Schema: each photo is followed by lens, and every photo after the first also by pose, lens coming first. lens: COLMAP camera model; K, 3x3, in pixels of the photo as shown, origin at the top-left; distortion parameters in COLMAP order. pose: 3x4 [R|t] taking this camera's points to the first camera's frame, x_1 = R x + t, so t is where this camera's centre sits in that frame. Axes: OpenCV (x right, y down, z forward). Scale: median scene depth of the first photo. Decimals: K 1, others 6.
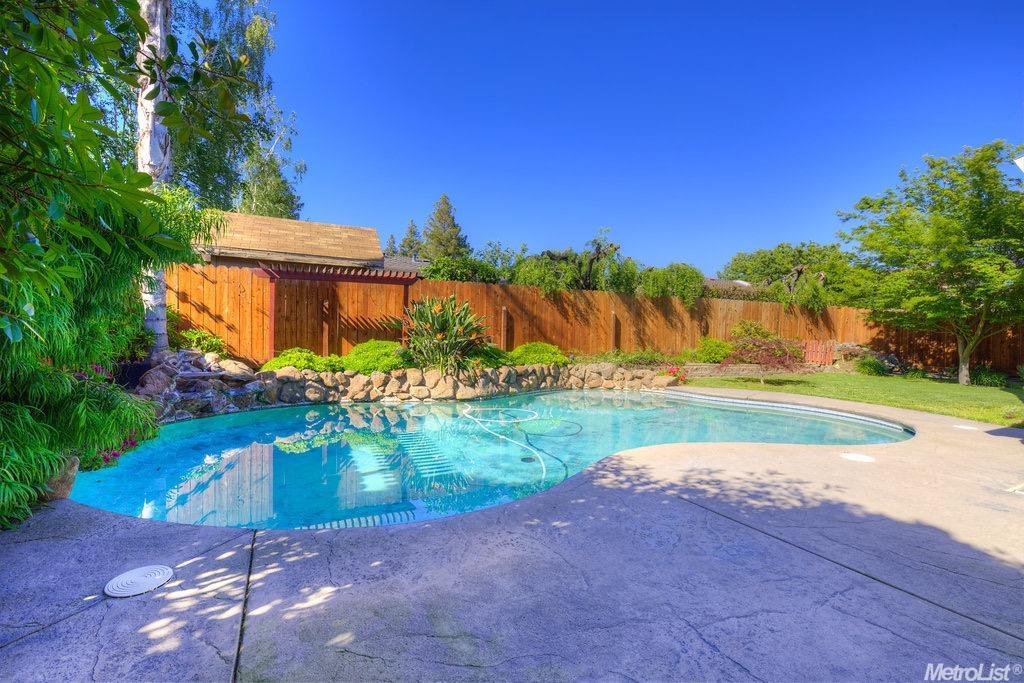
lens RADIAL K [[442.8, 0, 512.0], [0, 442.8, 341.5], [0, 0, 1]] dist [-0.000209, -0.006494]
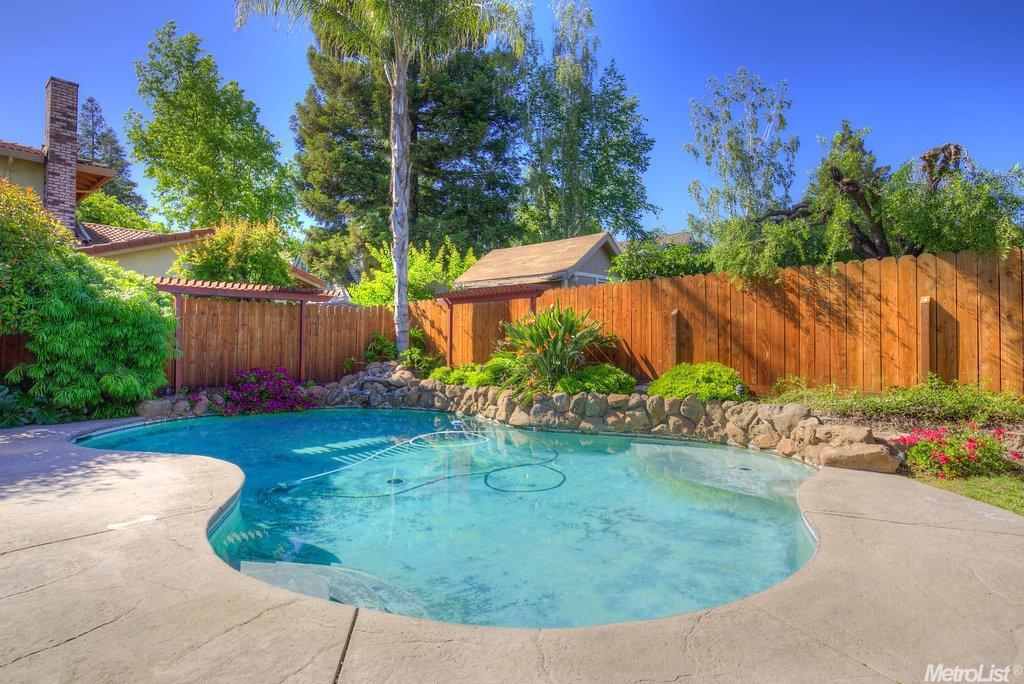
lens RADIAL K [[547.3, 0, 512.0], [0, 547.3, 342.0], [0, 0, 1]] dist [0.010780, -0.000430]
pose [[0.365583, -0.023016, -0.930494, 0.728043], [-0.016032, 0.999390, -0.031020, 0.001357], [0.930641, 0.026258, 0.364991, 0.495017]]
